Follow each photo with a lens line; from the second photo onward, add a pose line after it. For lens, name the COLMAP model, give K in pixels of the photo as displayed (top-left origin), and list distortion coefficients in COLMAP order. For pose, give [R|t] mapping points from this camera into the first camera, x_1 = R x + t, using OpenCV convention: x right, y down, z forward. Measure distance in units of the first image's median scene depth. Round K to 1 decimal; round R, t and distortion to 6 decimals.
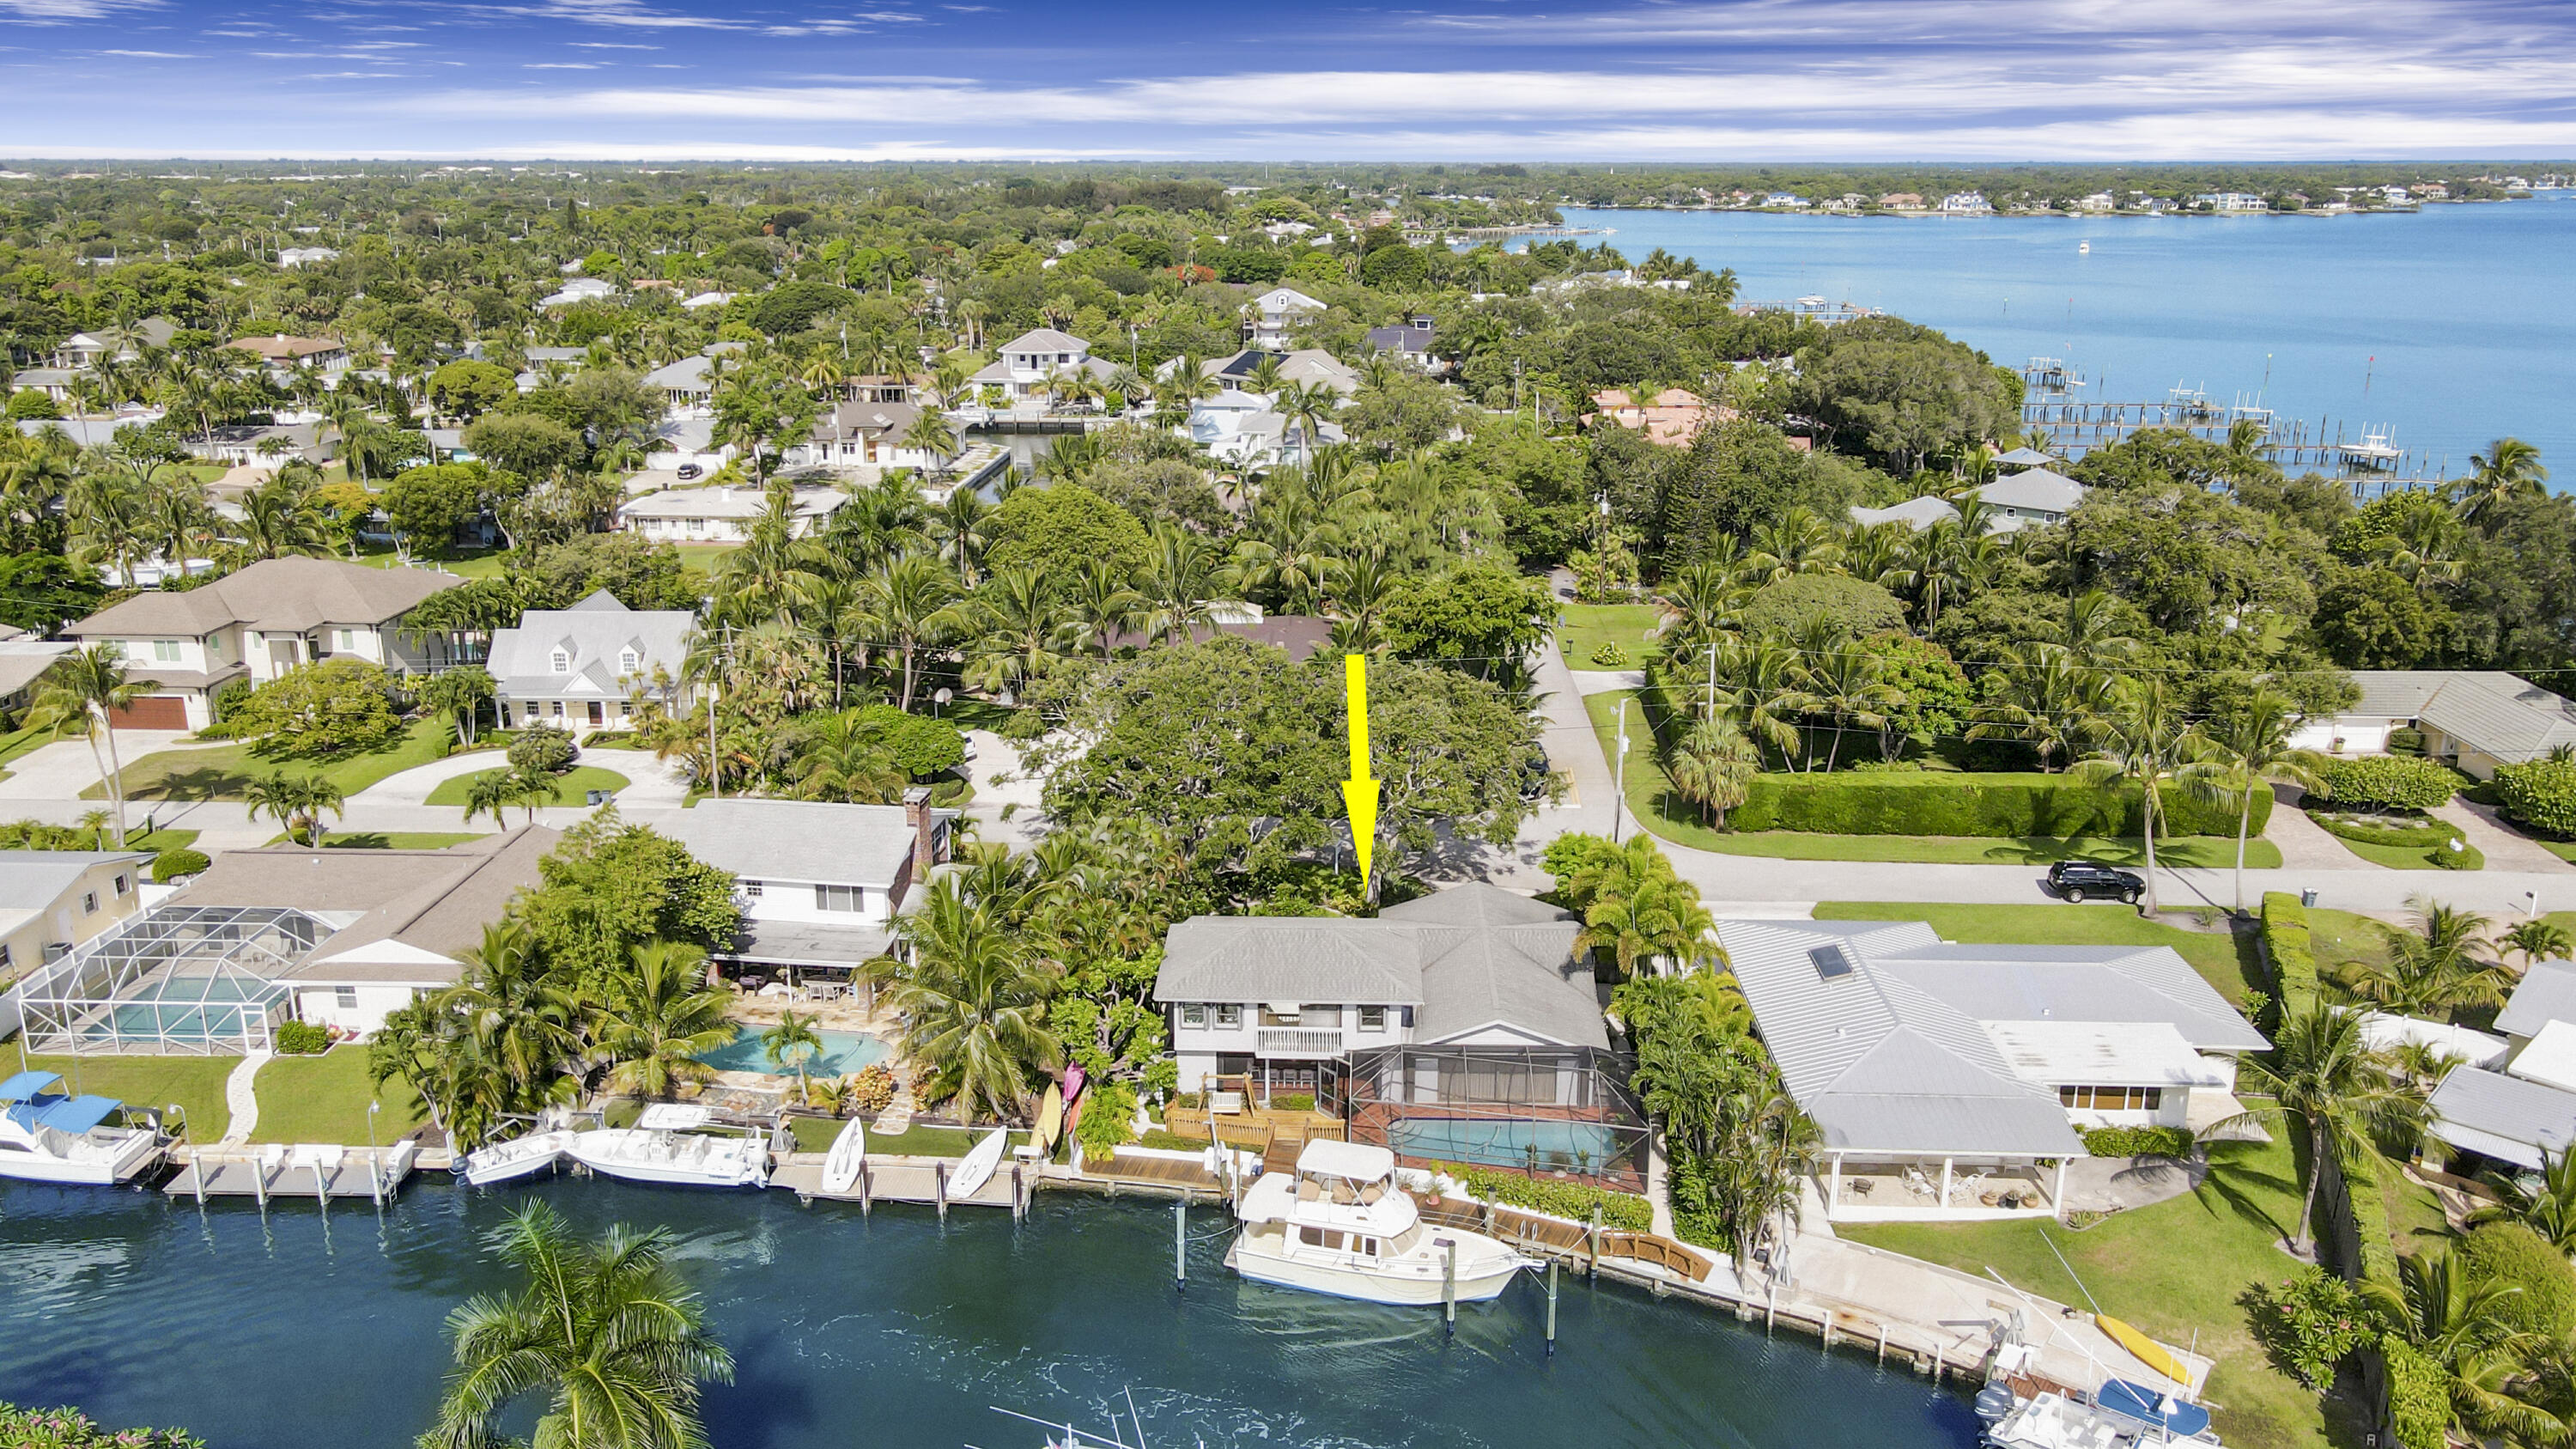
lens RADIAL K [[1928.8, 0, 1298.4], [0, 1928.8, 716.0], [0, 0, 1]] dist [-0.017210, 0.046501]
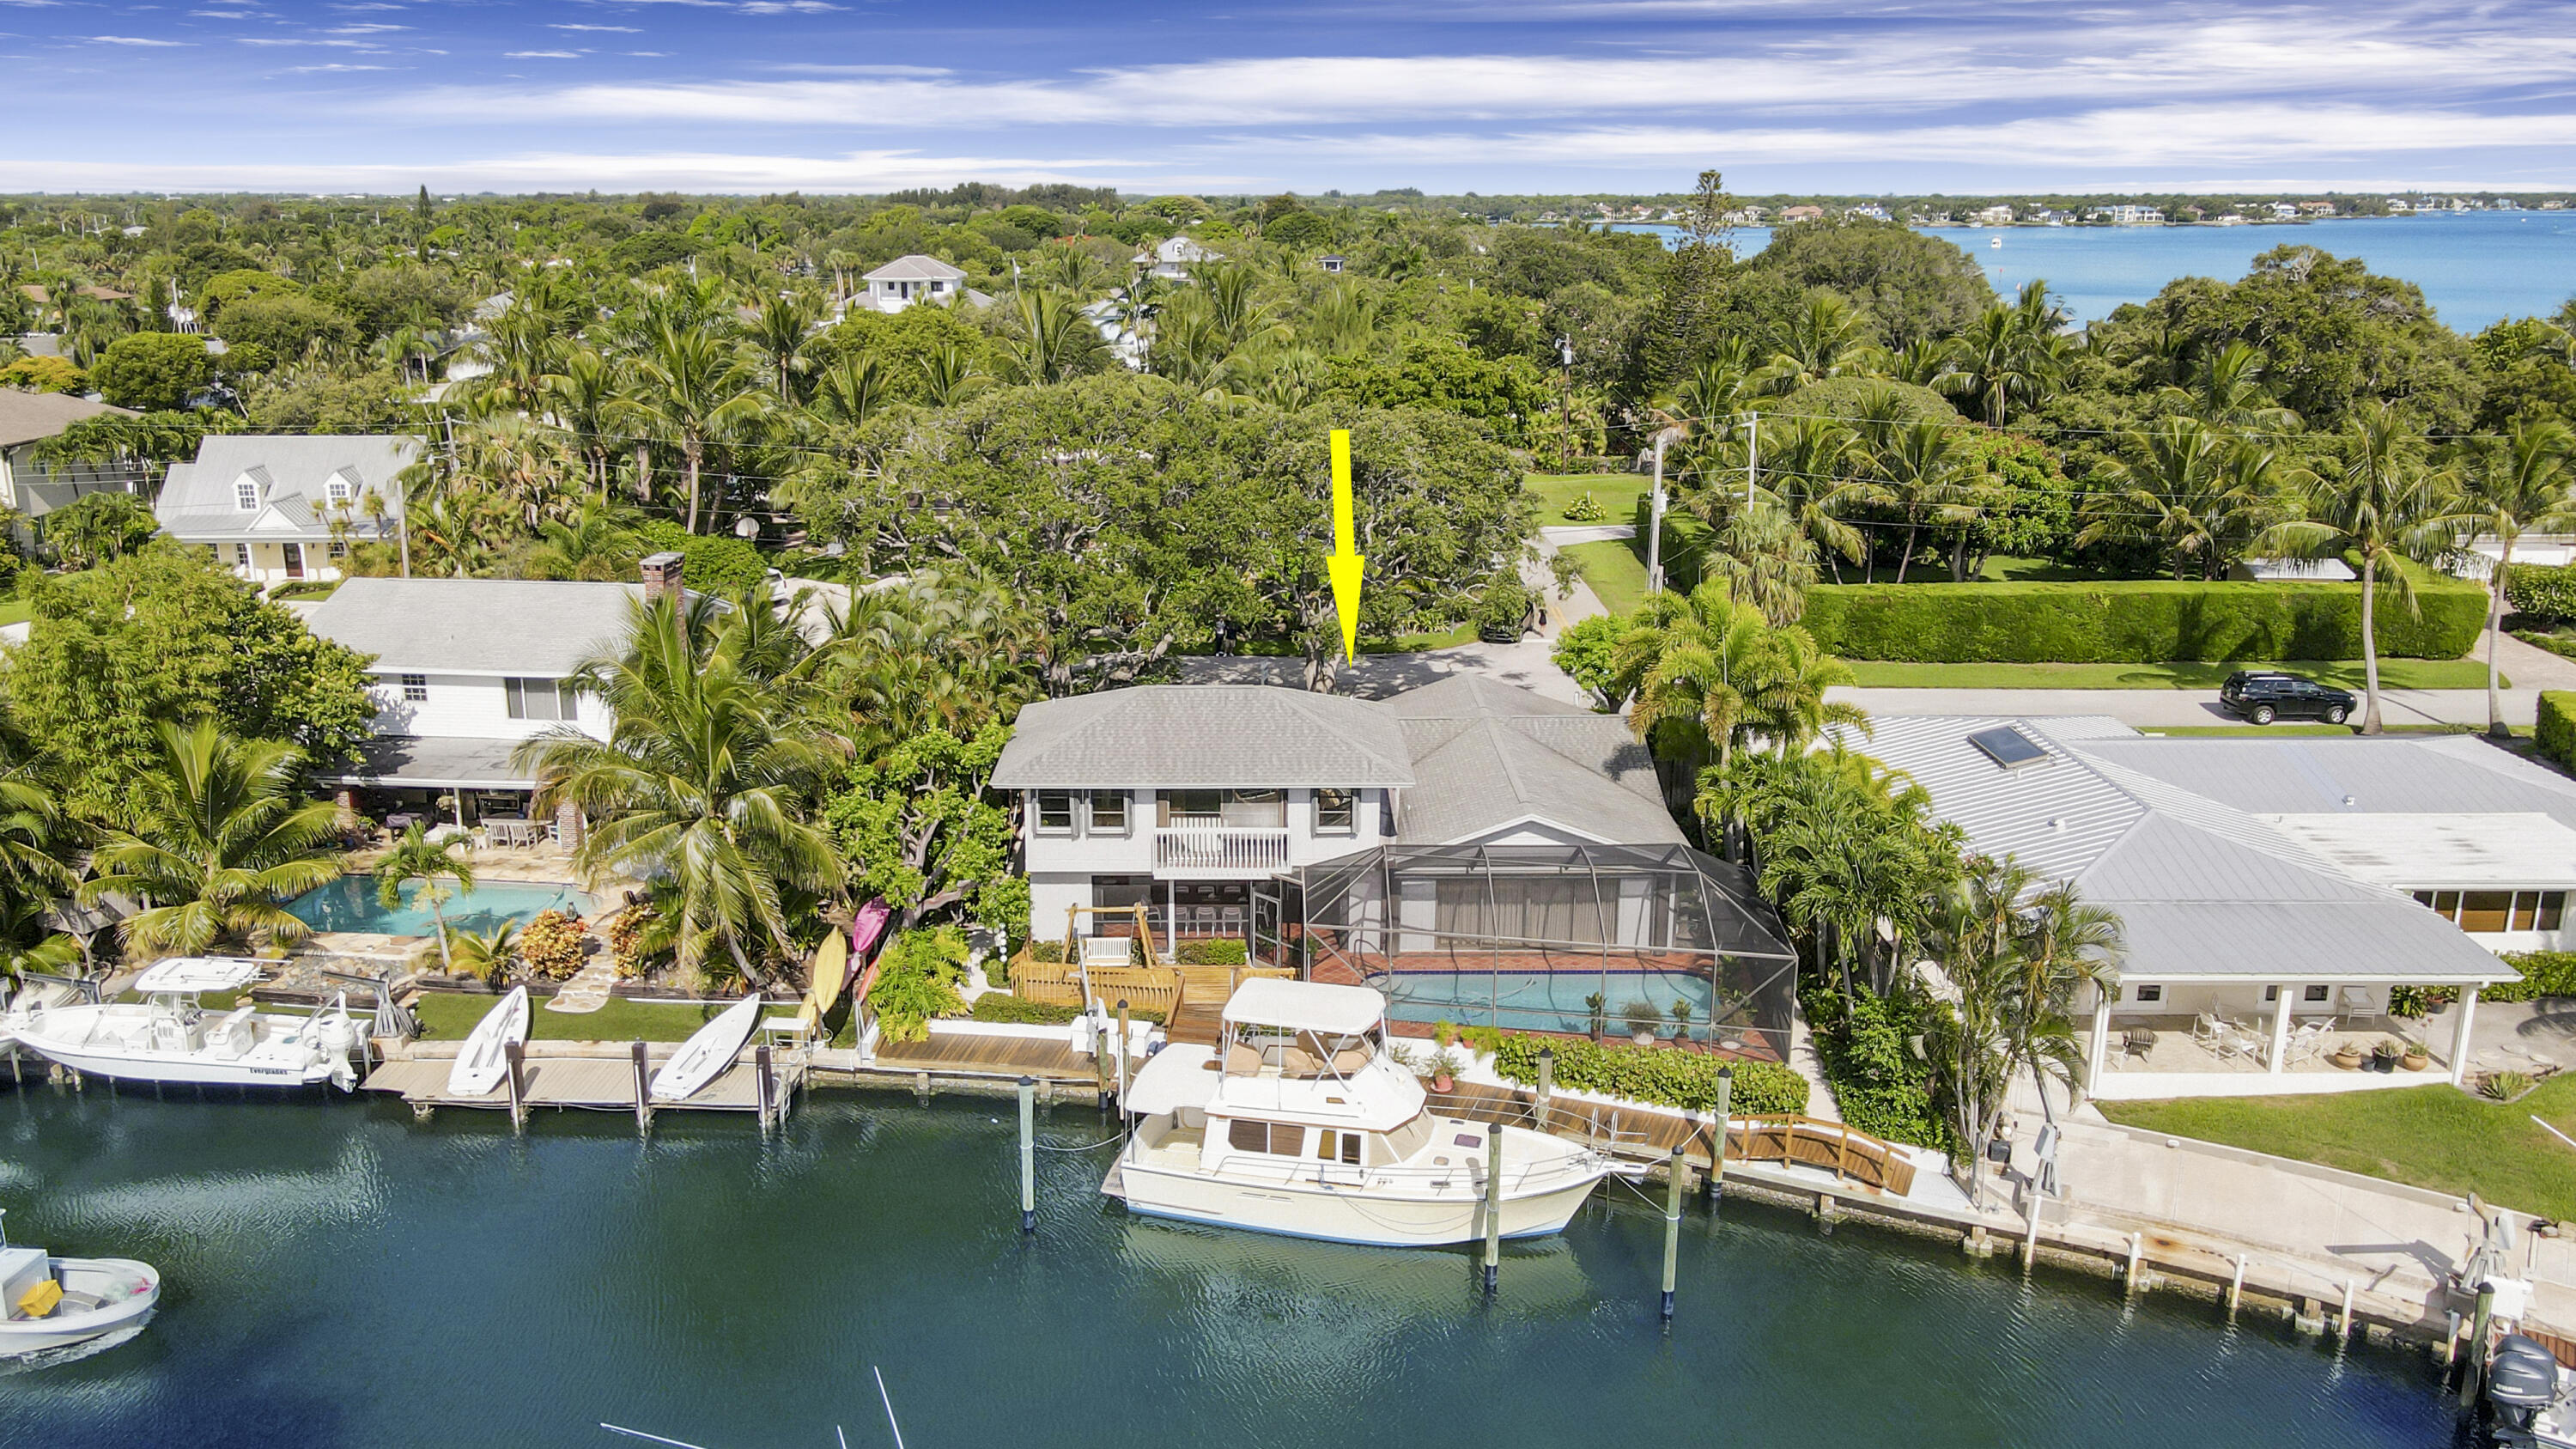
lens RADIAL K [[1928.8, 0, 1281.9], [0, 1928.8, 734.9], [0, 0, 1]] dist [-0.017210, 0.046501]
pose [[0.999011, -0.010490, 0.043219, -0.005326], [0.010952, 0.999885, -0.010466, 0.108991], [-0.043104, 0.010929, 0.999011, 0.288284]]
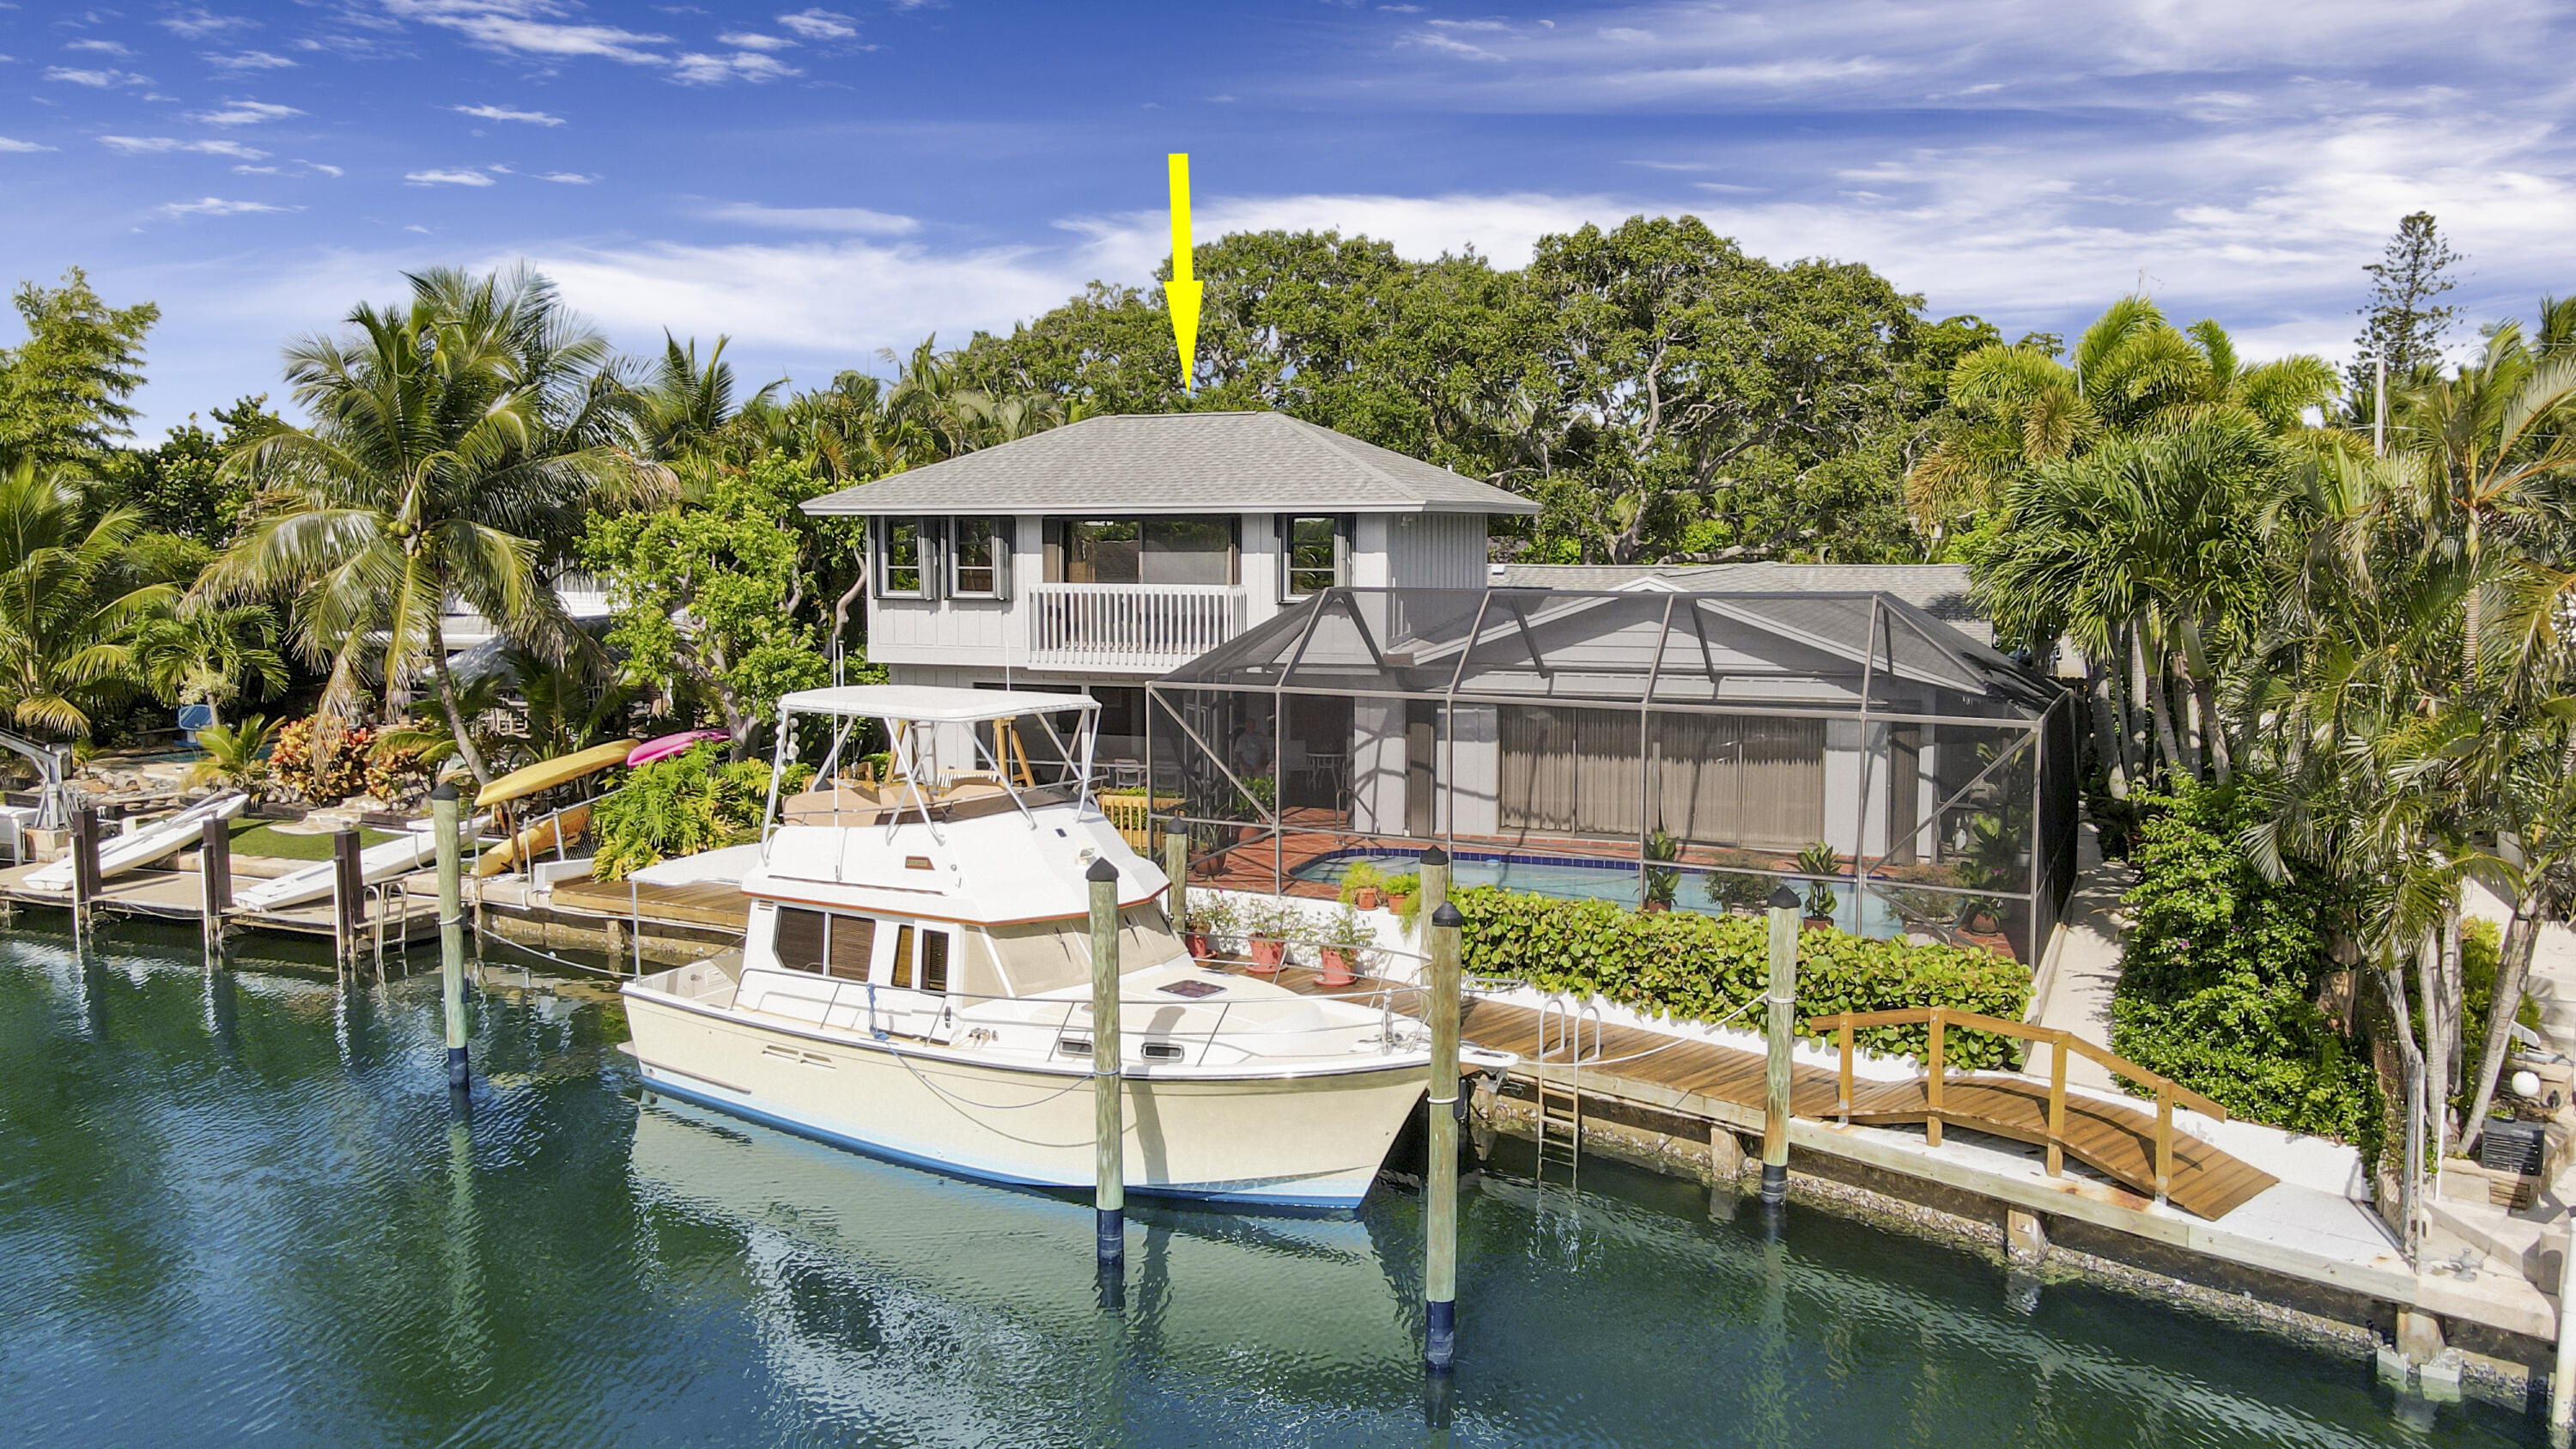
lens RADIAL K [[1928.8, 0, 1301.7], [0, 1928.8, 711.3], [0, 0, 1]] dist [-0.017210, 0.046501]
pose [[0.948415, 0.025540, -0.316001, 0.125009], [-0.083644, 0.981590, -0.171709, 0.198898], [0.305798, 0.189283, 0.933091, 0.519787]]
